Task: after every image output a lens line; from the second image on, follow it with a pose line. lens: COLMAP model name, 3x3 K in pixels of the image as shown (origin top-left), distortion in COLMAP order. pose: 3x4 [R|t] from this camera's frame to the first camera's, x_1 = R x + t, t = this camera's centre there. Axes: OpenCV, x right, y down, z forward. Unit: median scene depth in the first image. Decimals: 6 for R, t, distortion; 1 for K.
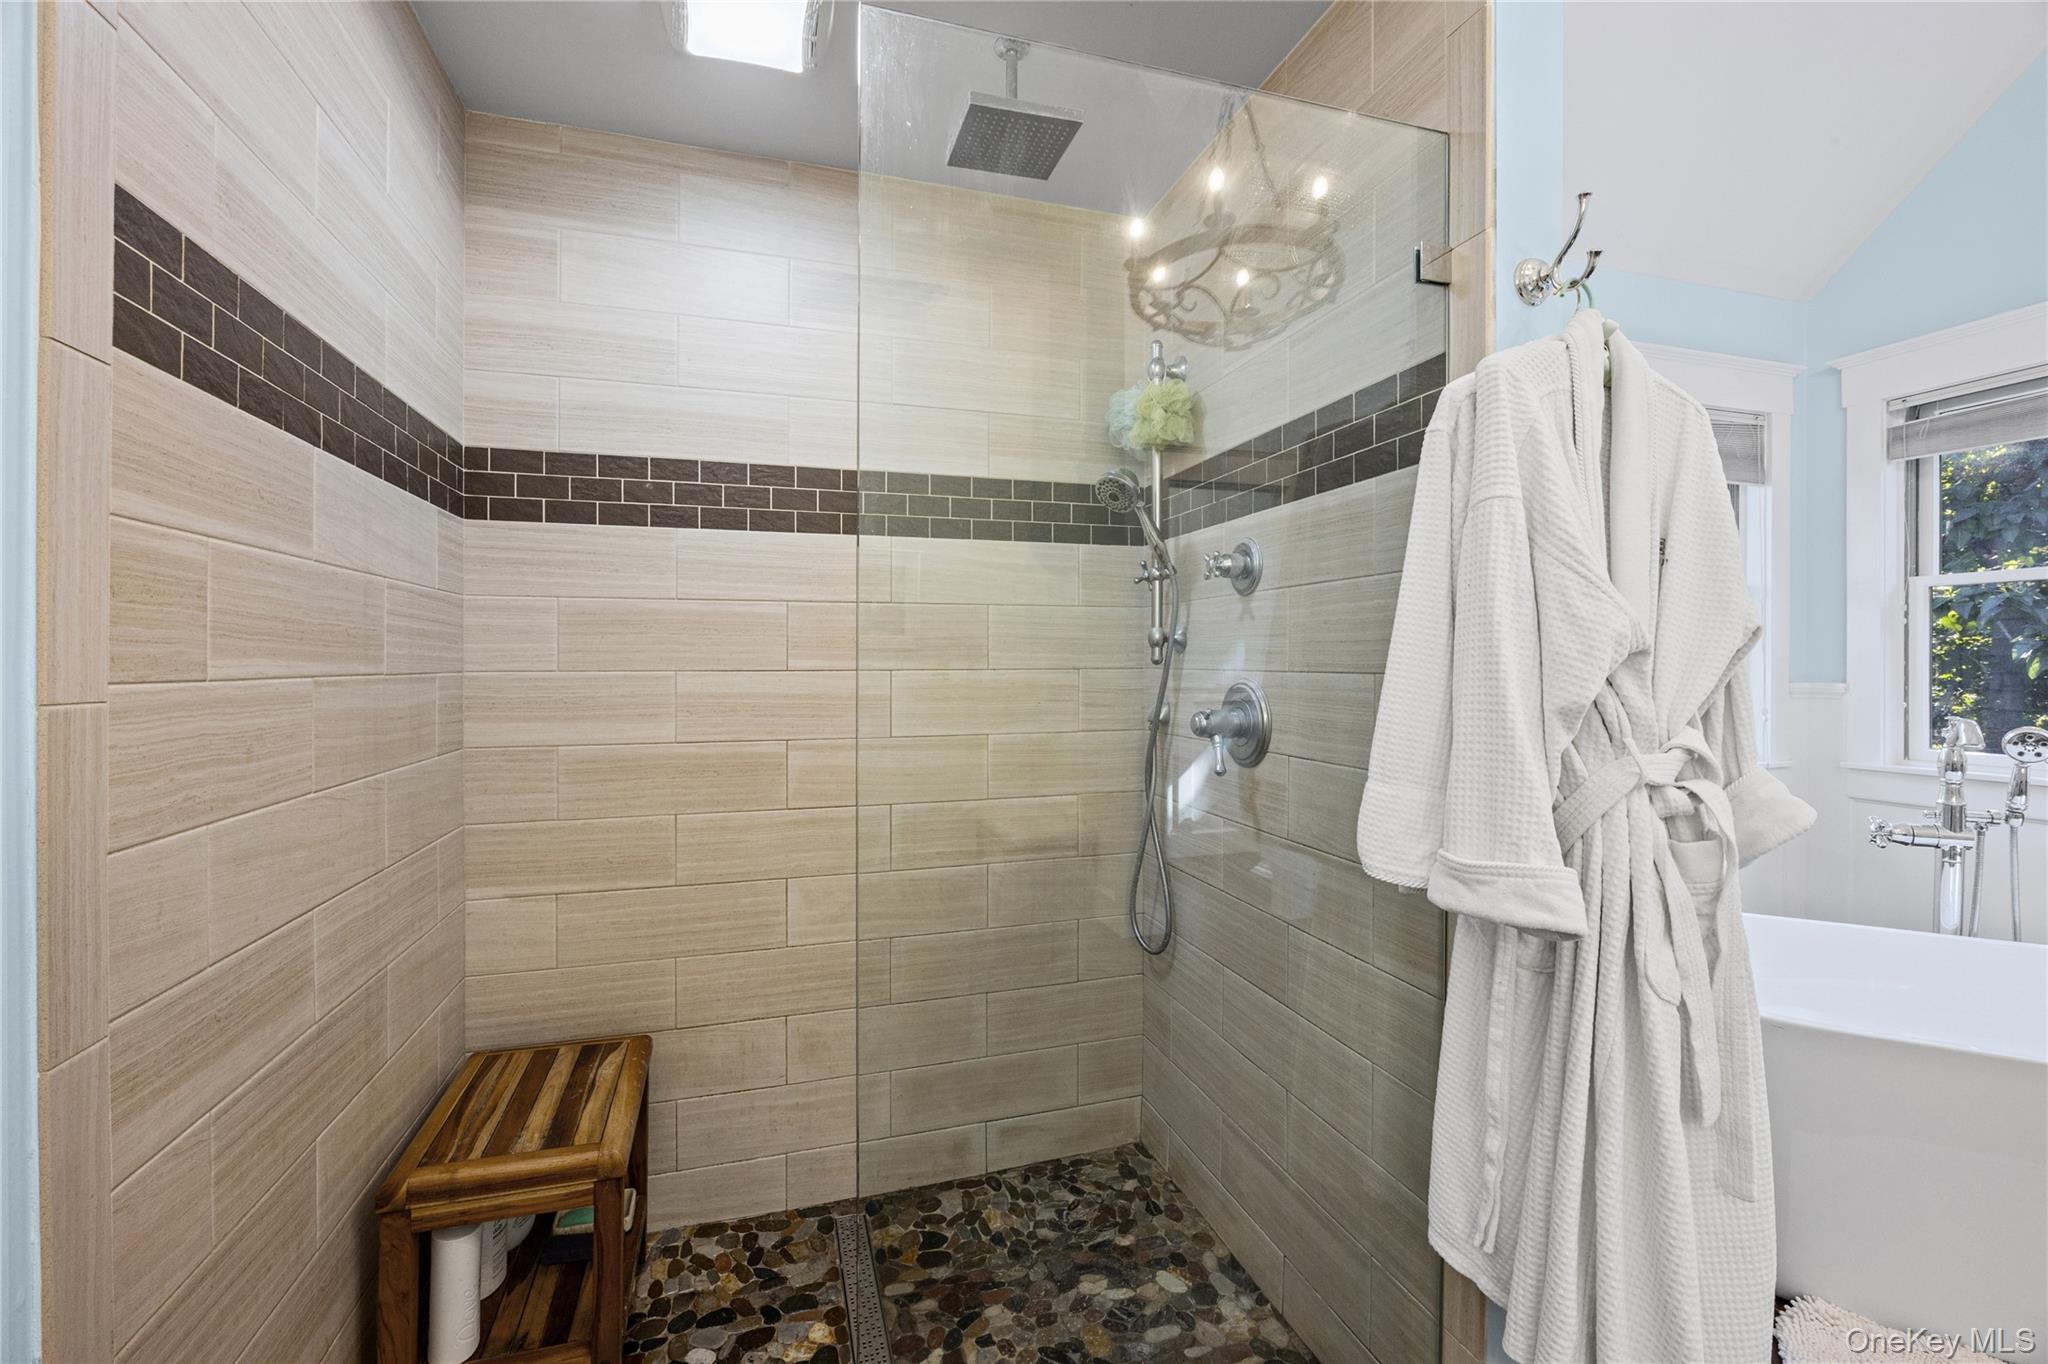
lens RADIAL K [[870.9, 0, 1021.8], [0, 870.9, 672.6], [0, 0, 1]] dist [-0.010614, 0.000813]
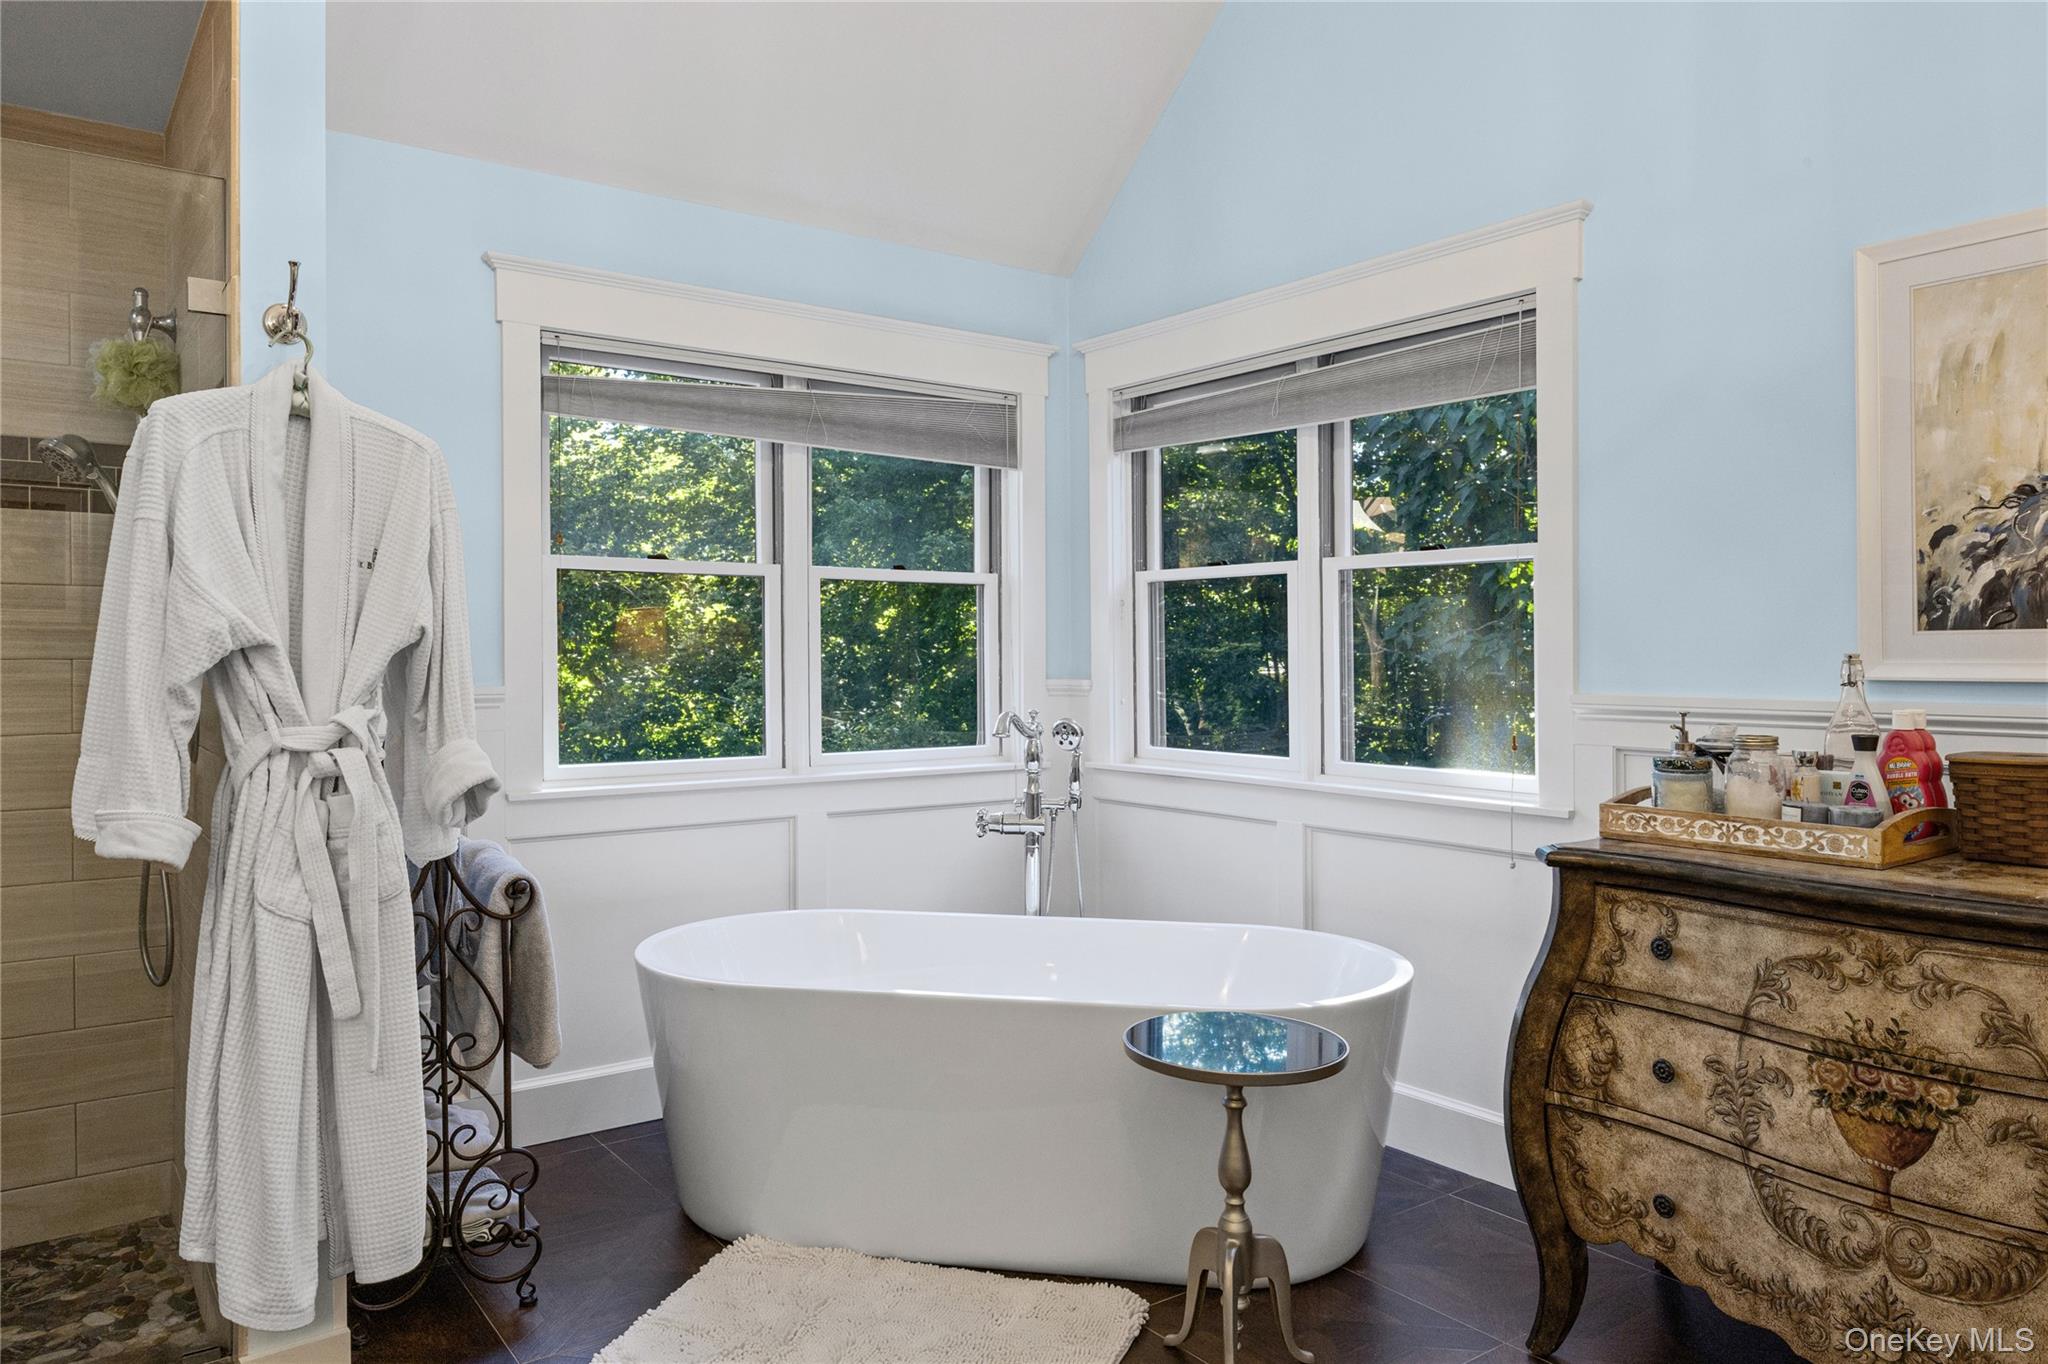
lens RADIAL K [[1396.4, 0, 1024.5], [0, 1396.4, 684.3], [0, 0, 1]] dist [0.002566, -0.002129]
pose [[0.943073, -0.000328, 0.332585, 0.505487], [-0.003015, 0.999950, 0.009534, 0.004061], [-0.332571, -0.009994, 0.943025, -0.611660]]
